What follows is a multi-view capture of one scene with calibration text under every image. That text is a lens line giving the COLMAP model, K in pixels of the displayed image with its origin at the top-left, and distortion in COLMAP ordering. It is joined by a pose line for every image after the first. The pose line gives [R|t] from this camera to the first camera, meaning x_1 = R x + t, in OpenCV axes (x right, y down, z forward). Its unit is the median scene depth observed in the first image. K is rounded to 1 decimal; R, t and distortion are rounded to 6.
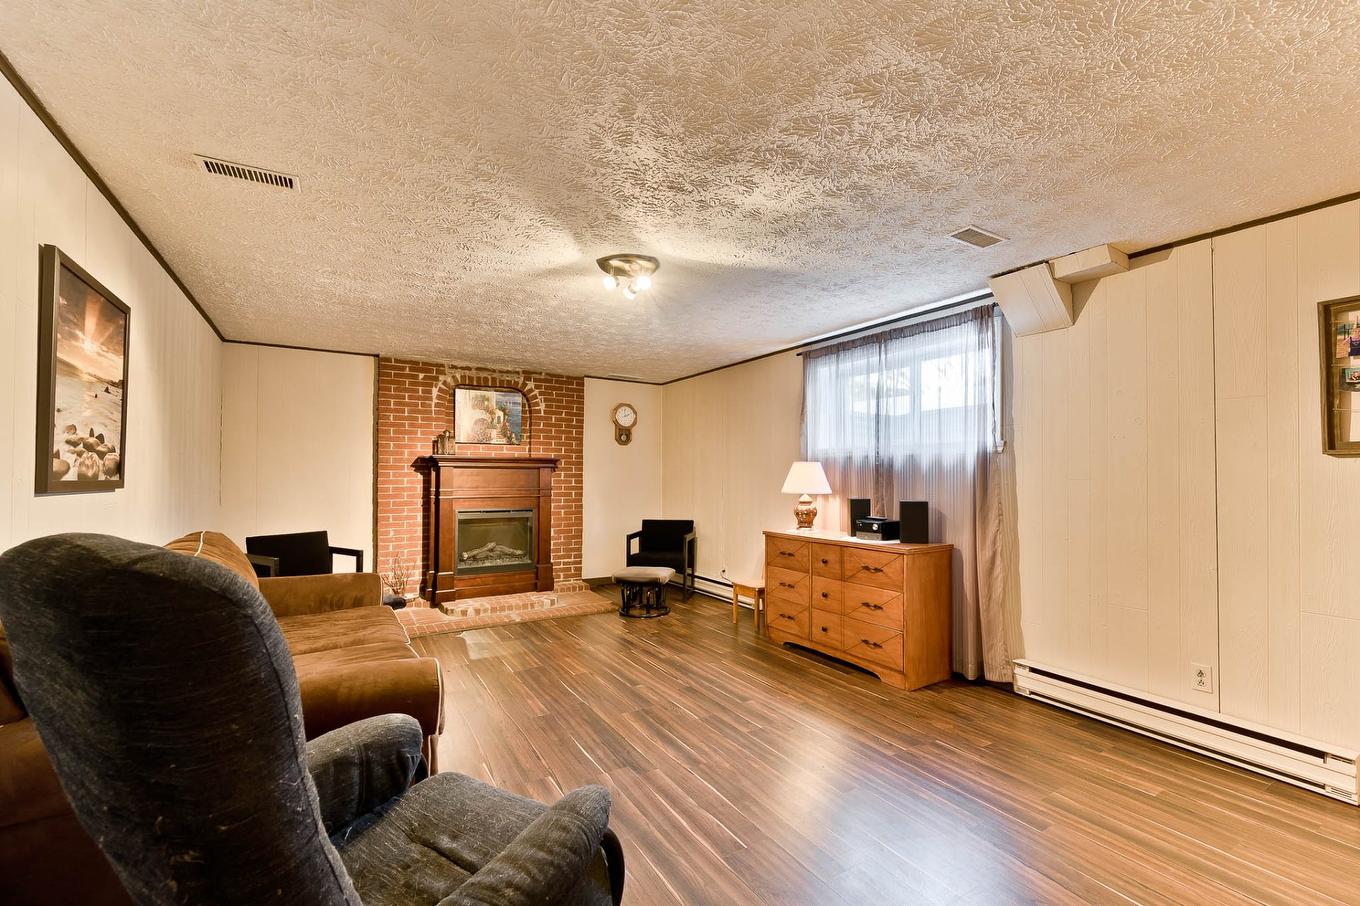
lens RADIAL K [[563.1, 0, 680.9], [0, 563.1, 481.2], [0, 0, 1]] dist [-0.001192, -0.000130]
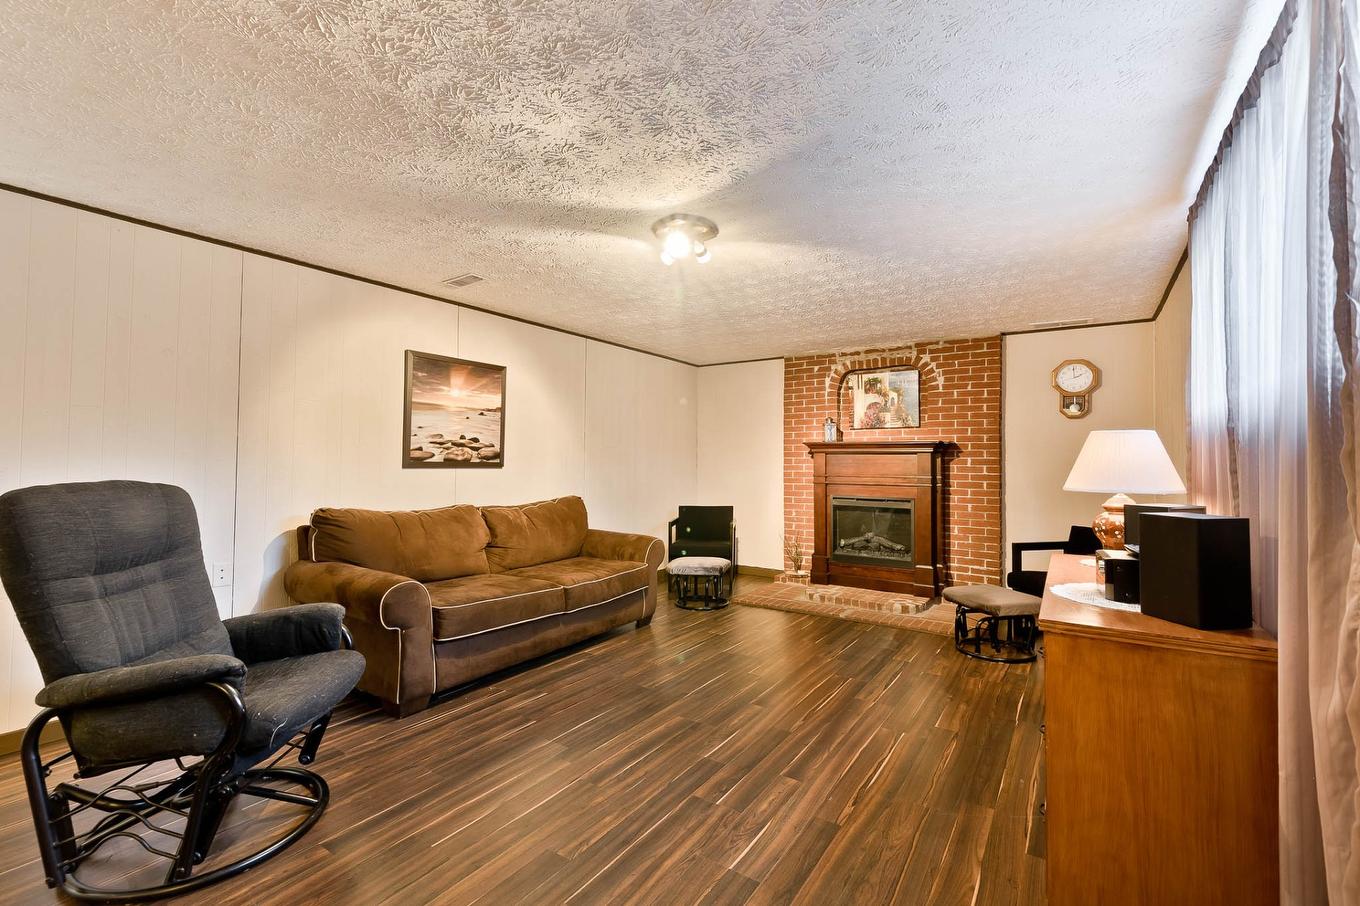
lens RADIAL K [[555.0, 0, 678.4], [0, 555.0, 459.9], [0, 0, 1]] dist [-0.008344, -0.000222]
pose [[0.443959, -0.006406, -0.896024, 0.358534], [-0.011812, 0.999846, -0.013001, 0.002755], [0.895969, 0.016355, 0.443814, 0.298897]]
